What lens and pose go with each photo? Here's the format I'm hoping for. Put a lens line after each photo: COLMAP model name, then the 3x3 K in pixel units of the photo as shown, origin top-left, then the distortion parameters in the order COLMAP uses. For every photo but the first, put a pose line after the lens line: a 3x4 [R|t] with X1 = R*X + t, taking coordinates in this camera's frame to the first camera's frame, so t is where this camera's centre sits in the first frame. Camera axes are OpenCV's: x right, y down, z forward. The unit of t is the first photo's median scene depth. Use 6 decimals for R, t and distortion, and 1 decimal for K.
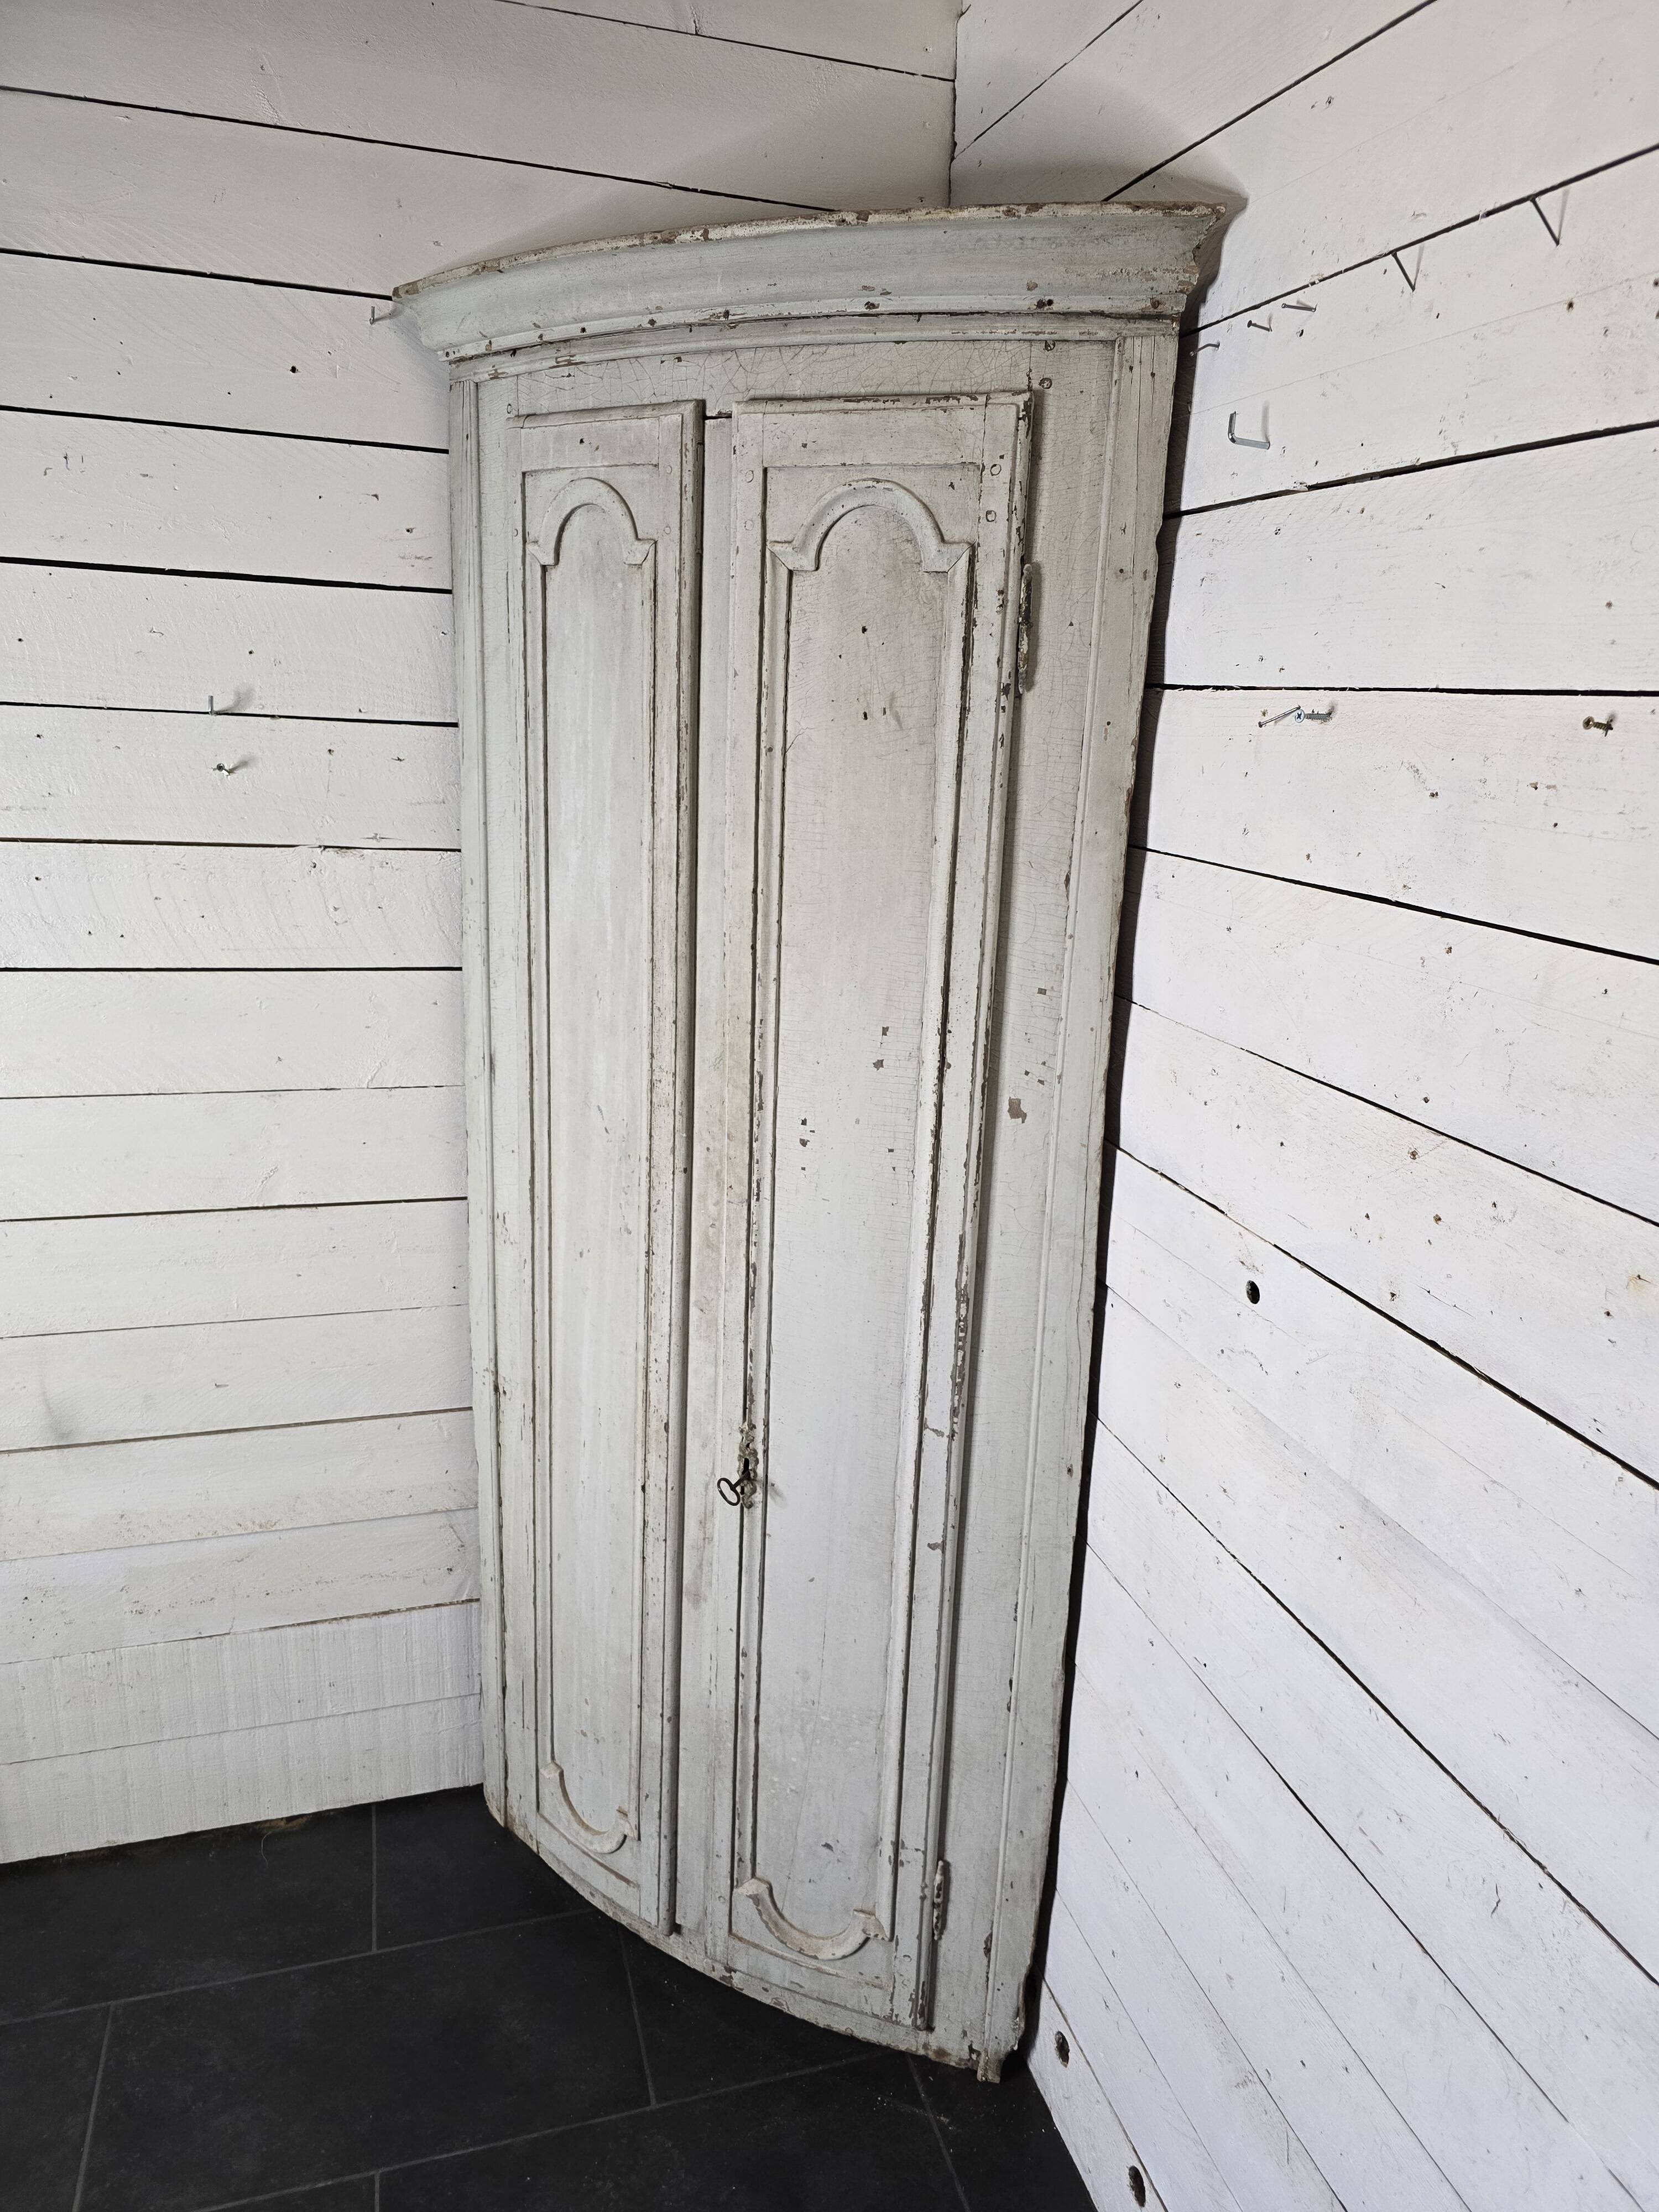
lens RADIAL K [[1521.7, 0, 841.1], [0, 1521.7, 1106.8], [0, 0, 1]] dist [0.071140, -0.080119]
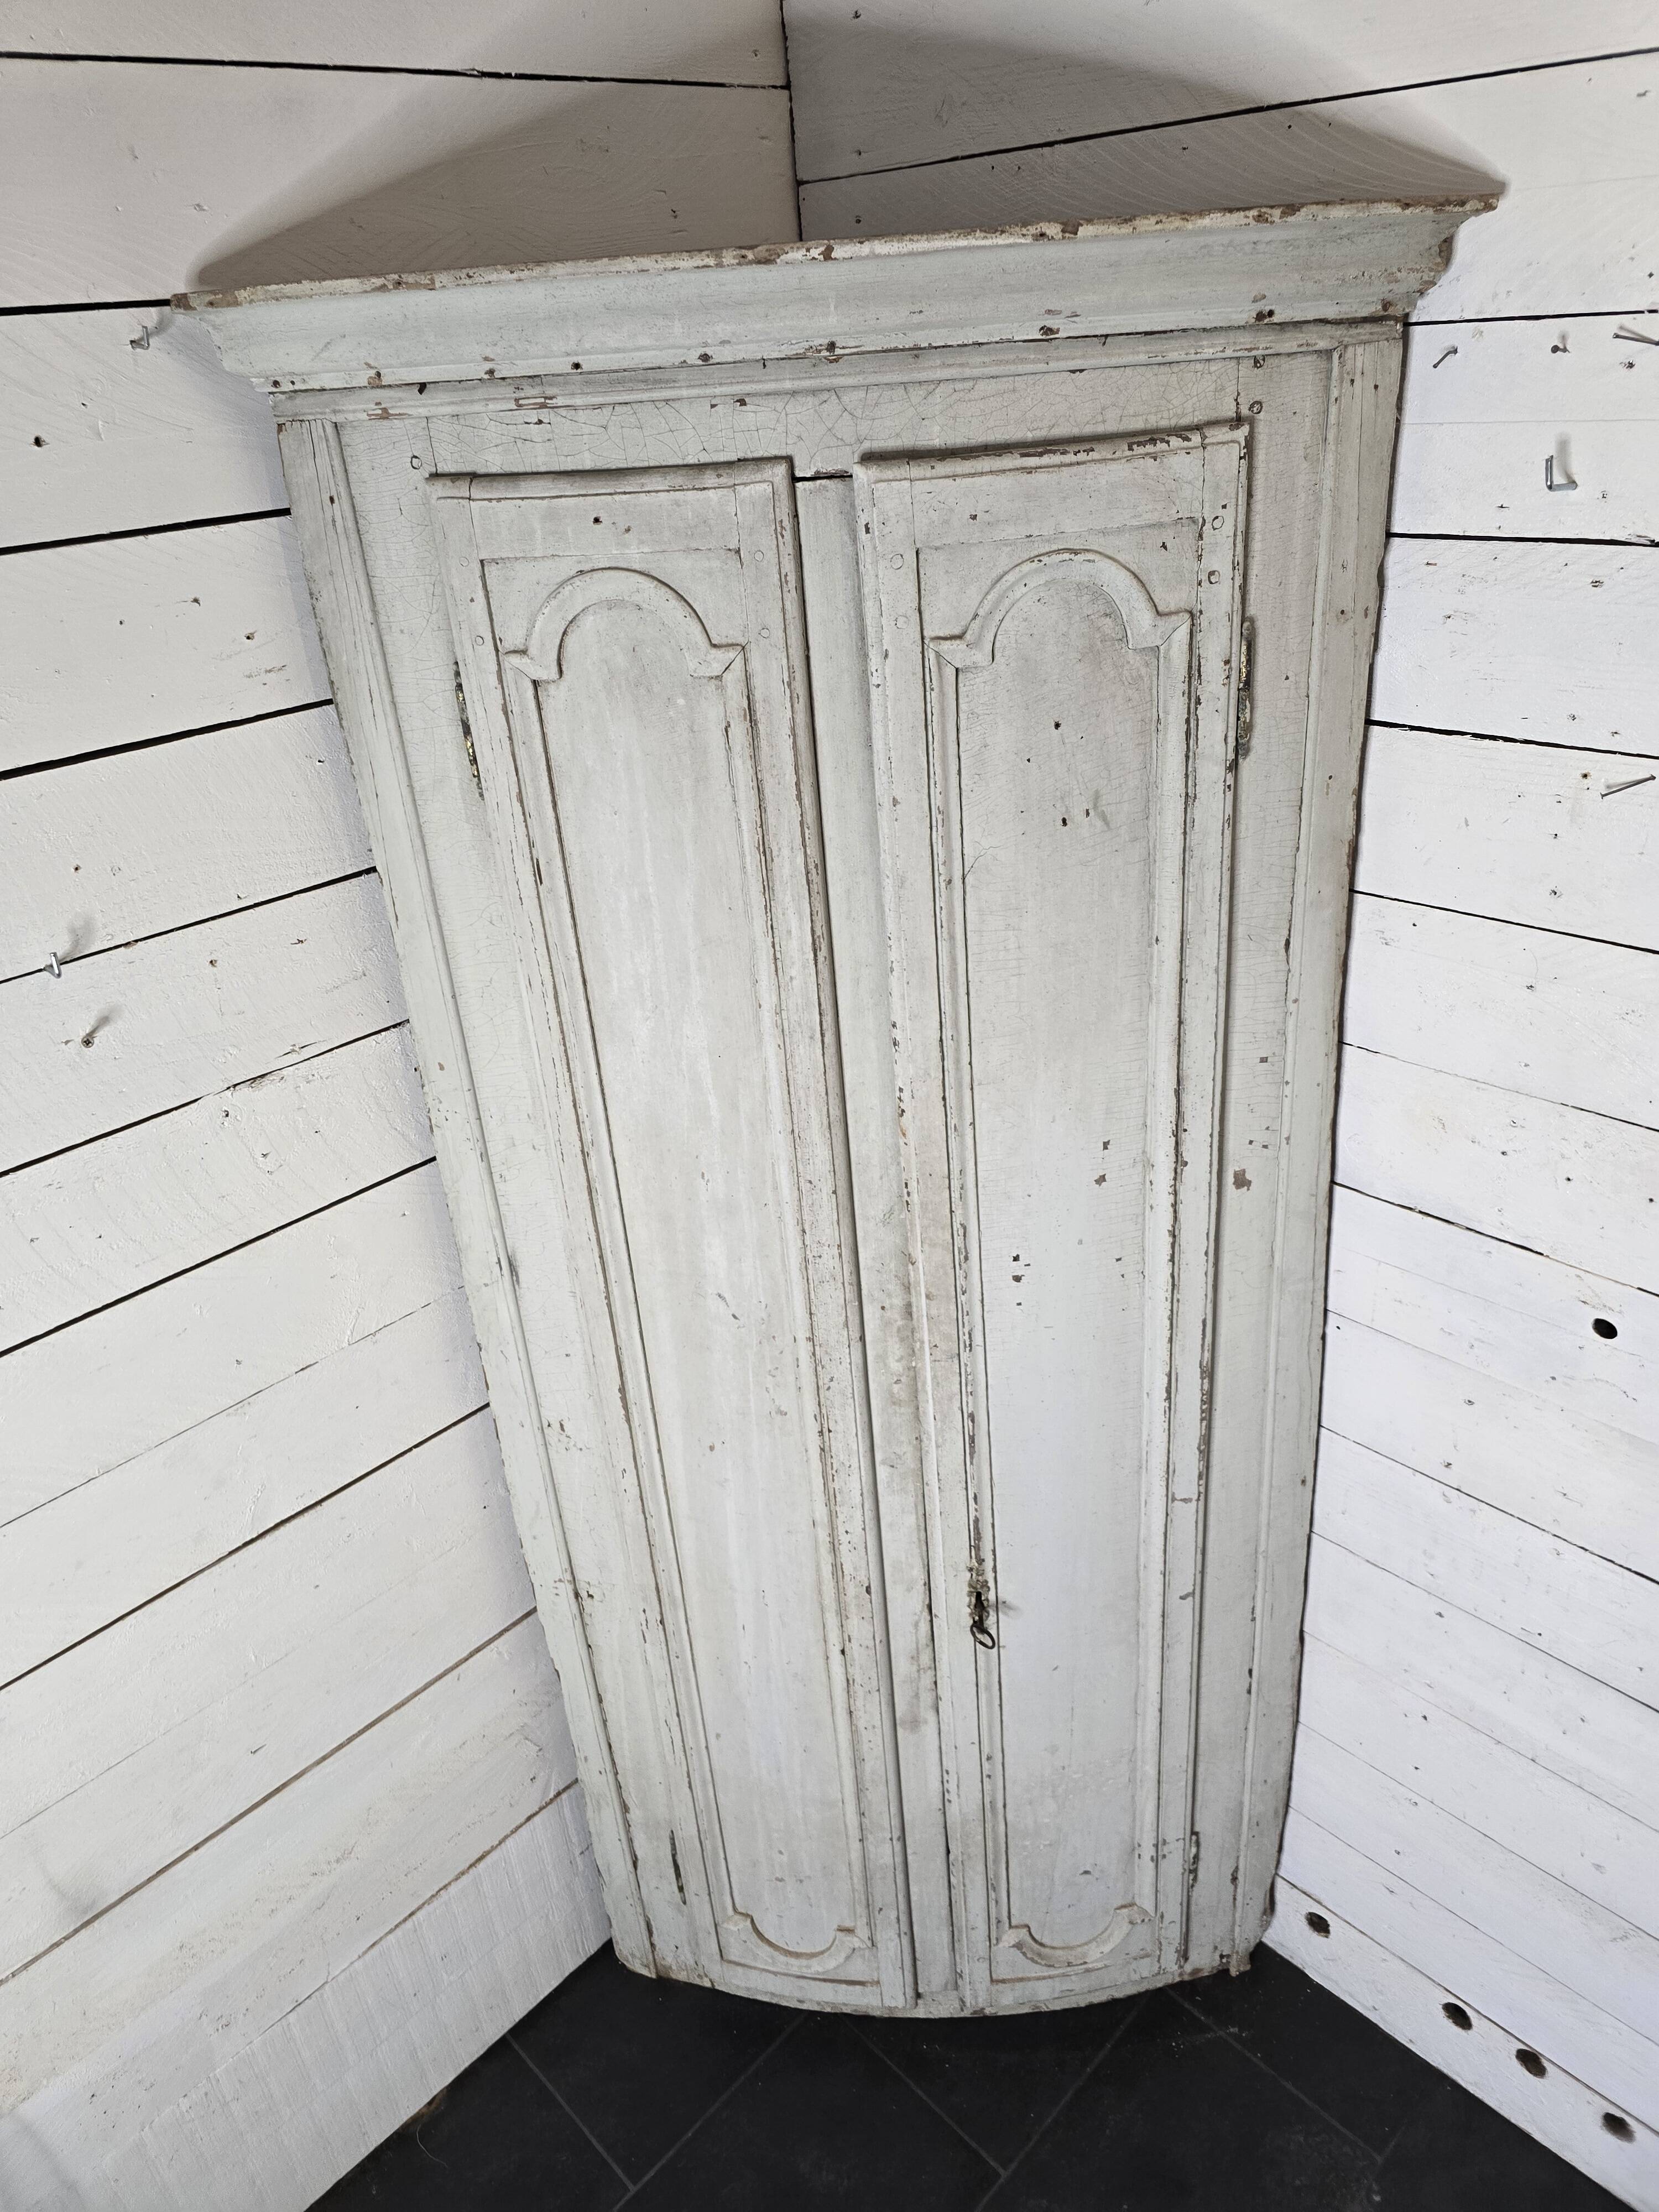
lens RADIAL K [[1518.2, 0, 842.8], [0, 1518.2, 1083.1], [0, 0, 1]] dist [0.067132, -0.072403]
pose [[0.874625, -0.310740, 0.372118, -0.405679], [0.232307, 0.942339, 0.240894, -0.319218], [-0.425517, -0.124247, 0.896381, 0.261229]]
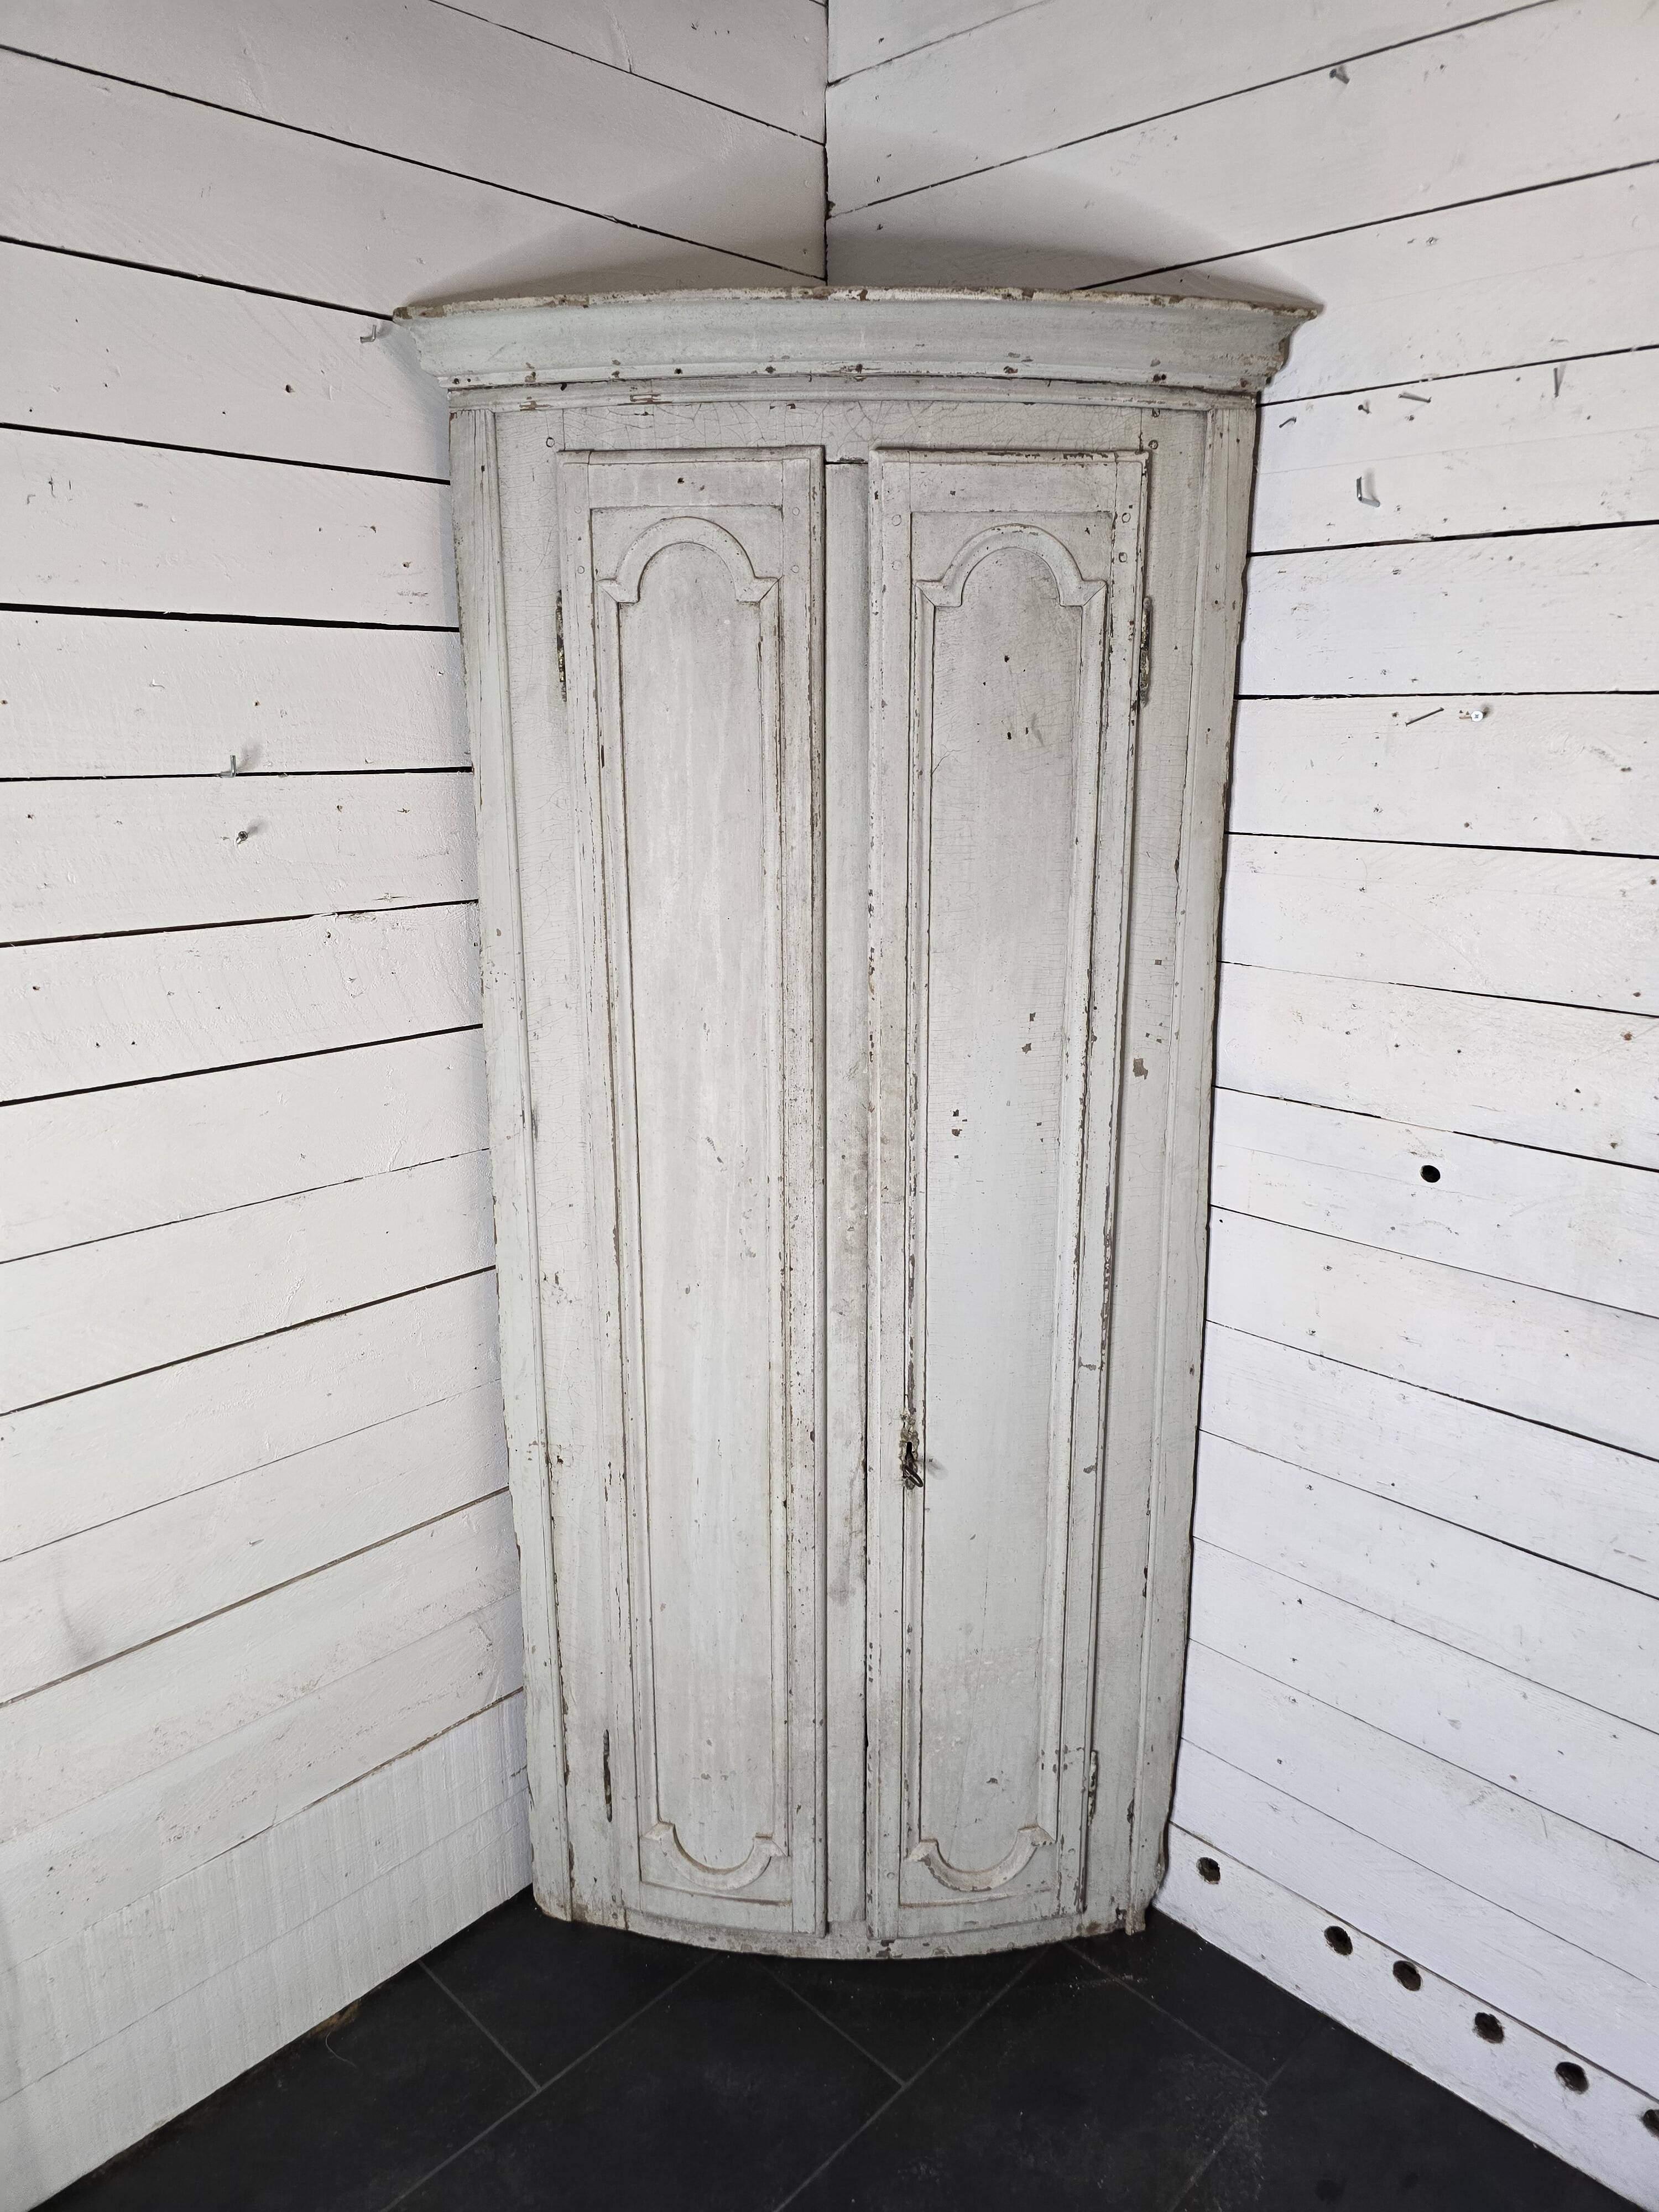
lens RADIAL K [[1514.7, 0, 826.5], [0, 1514.7, 1086.0], [0, 0, 1]] dist [0.074443, -0.079615]
pose [[0.874687, -0.161616, 0.456949, -0.586412], [0.166127, 0.985629, 0.030605, -0.056340], [-0.455329, 0.049142, 0.888966, 0.086217]]
